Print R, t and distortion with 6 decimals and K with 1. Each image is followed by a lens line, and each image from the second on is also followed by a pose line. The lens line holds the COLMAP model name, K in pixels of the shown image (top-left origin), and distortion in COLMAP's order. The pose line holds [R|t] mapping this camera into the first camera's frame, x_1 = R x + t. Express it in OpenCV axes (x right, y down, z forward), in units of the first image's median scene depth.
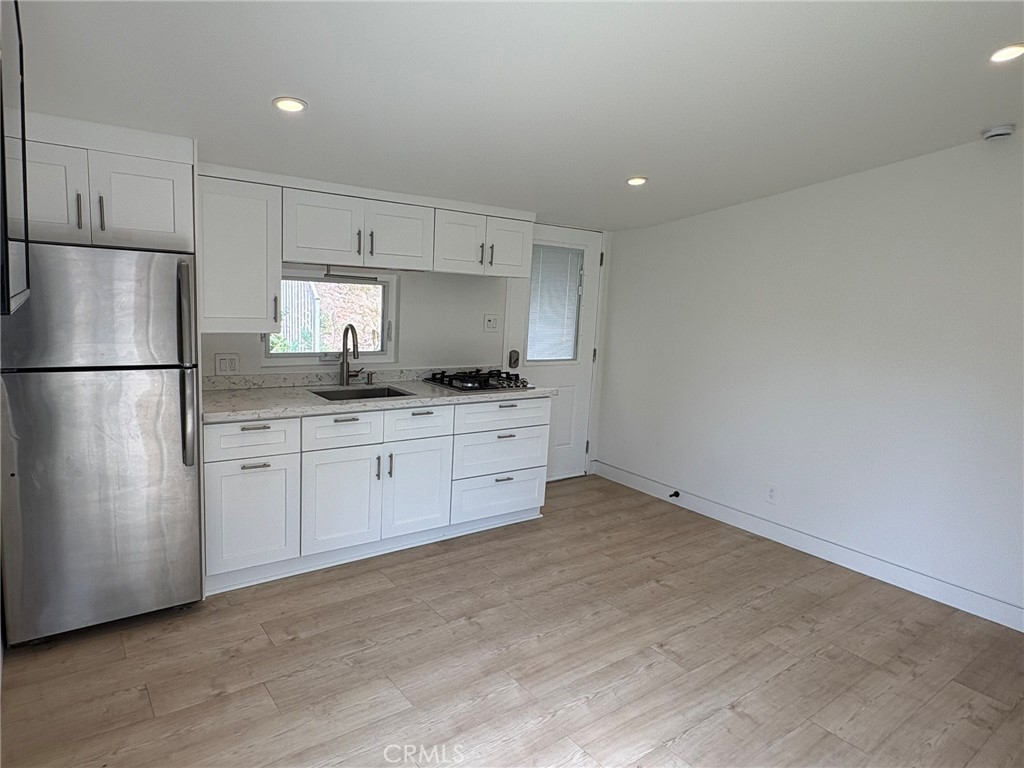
lens RADIAL K [[630.7, 0, 510.0], [0, 630.7, 388.3], [0, 0, 1]] dist [-0.000736, 0.002119]
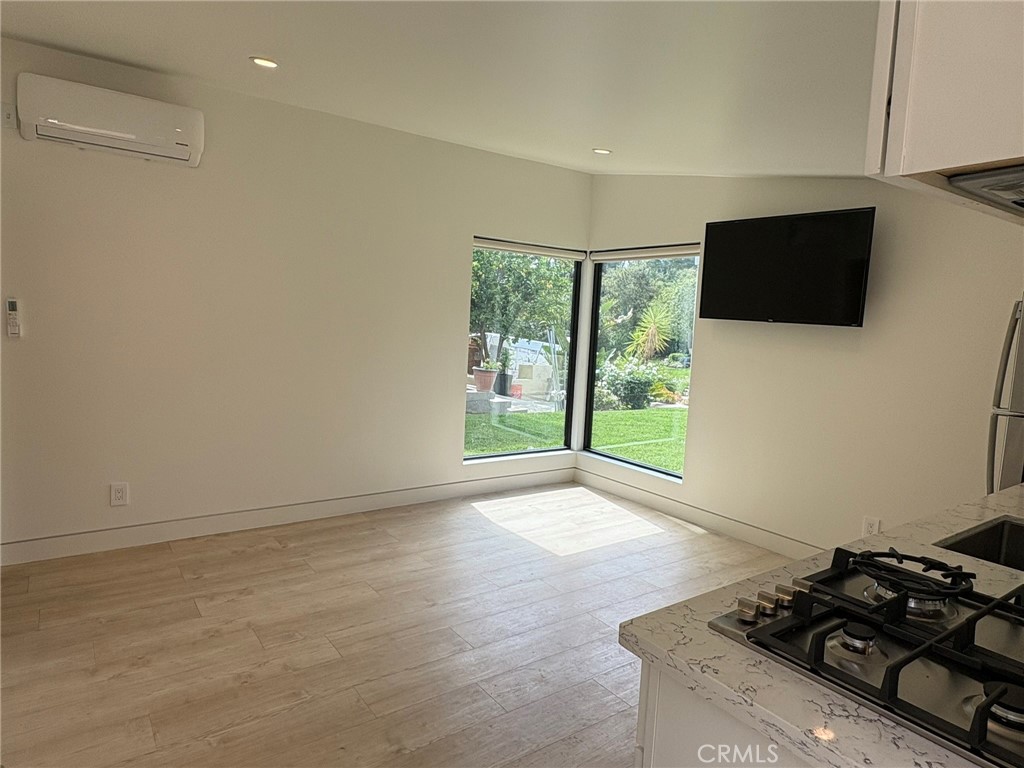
lens RADIAL K [[630.7, 0, 510.0], [0, 630.7, 388.3], [0, 0, 1]] dist [-0.000736, 0.002119]
pose [[-0.994722, -0.101130, 0.017322, 0.142072], [-0.092889, 0.959327, 0.266577, -0.175466], [-0.043576, 0.263561, -0.963658, 1.359349]]
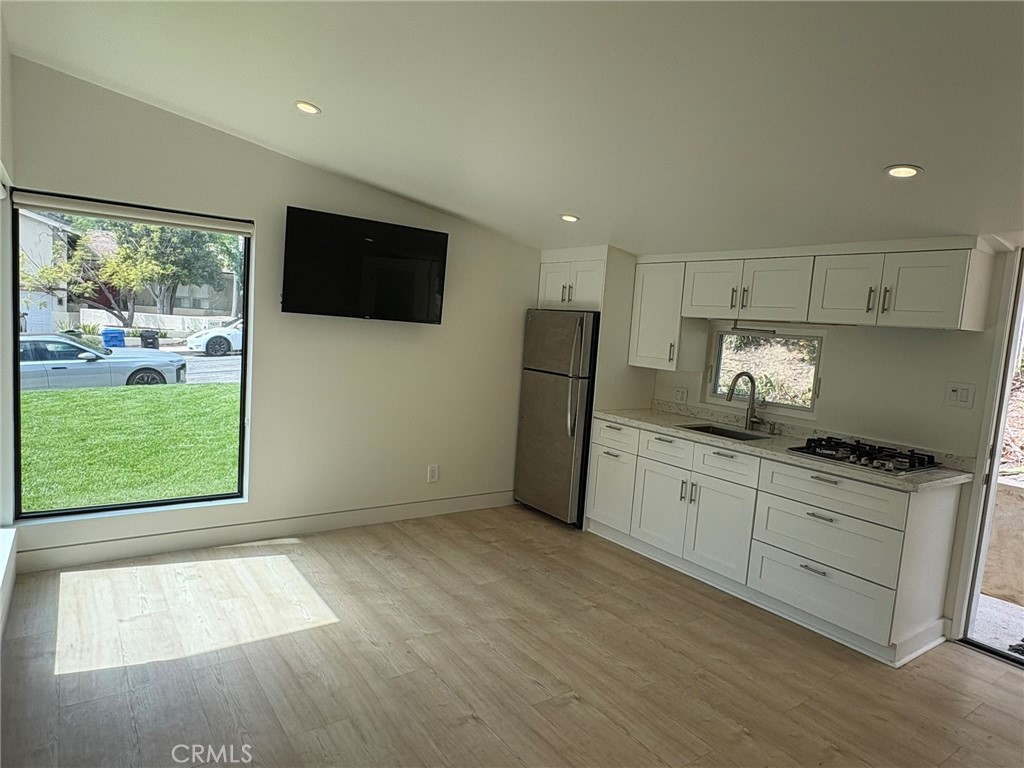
lens RADIAL K [[630.7, 0, 510.0], [0, 630.7, 388.3], [0, 0, 1]] dist [-0.000736, 0.002119]
pose [[-0.030584, 0.049795, -0.998291, 0.847238], [-0.222348, 0.973394, 0.055365, -0.043150], [0.974488, 0.223661, -0.018699, 0.615513]]
